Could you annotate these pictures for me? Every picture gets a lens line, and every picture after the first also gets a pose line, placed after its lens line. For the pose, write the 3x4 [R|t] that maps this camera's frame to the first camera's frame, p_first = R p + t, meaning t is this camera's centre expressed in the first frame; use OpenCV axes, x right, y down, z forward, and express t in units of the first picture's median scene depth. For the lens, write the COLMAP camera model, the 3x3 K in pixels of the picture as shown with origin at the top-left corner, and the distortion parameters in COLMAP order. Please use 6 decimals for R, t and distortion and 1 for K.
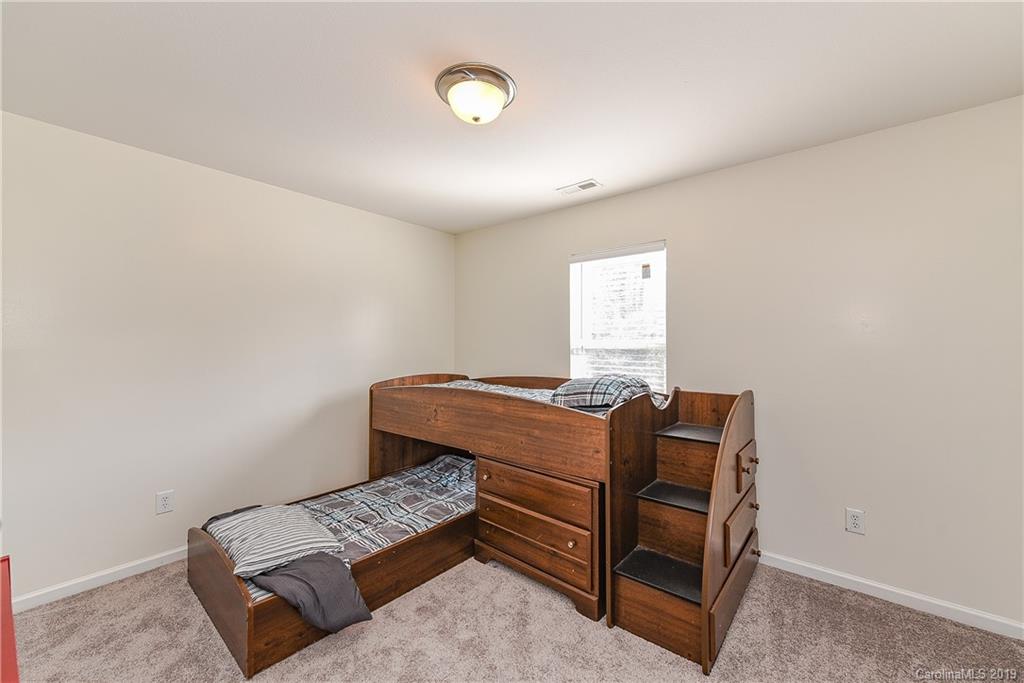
lens RADIAL K [[405.2, 0, 517.3], [0, 405.2, 337.4], [0, 0, 1]] dist [0.004470, -0.001860]
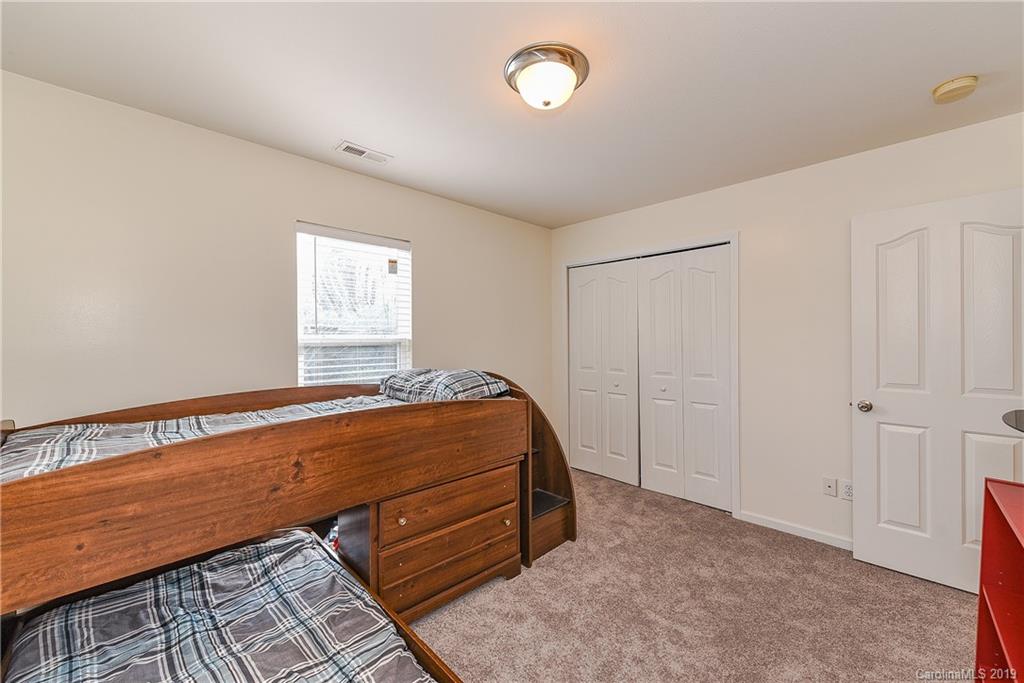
lens RADIAL K [[405.2, 0, 518.7], [0, 405.2, 342.0], [0, 0, 1]] dist [0.004470, -0.001860]
pose [[0.092575, -0.010352, 0.995652, -0.753030], [-0.005501, 0.999925, 0.010908, 0.010756], [-0.995691, -0.006487, 0.092511, 0.695312]]
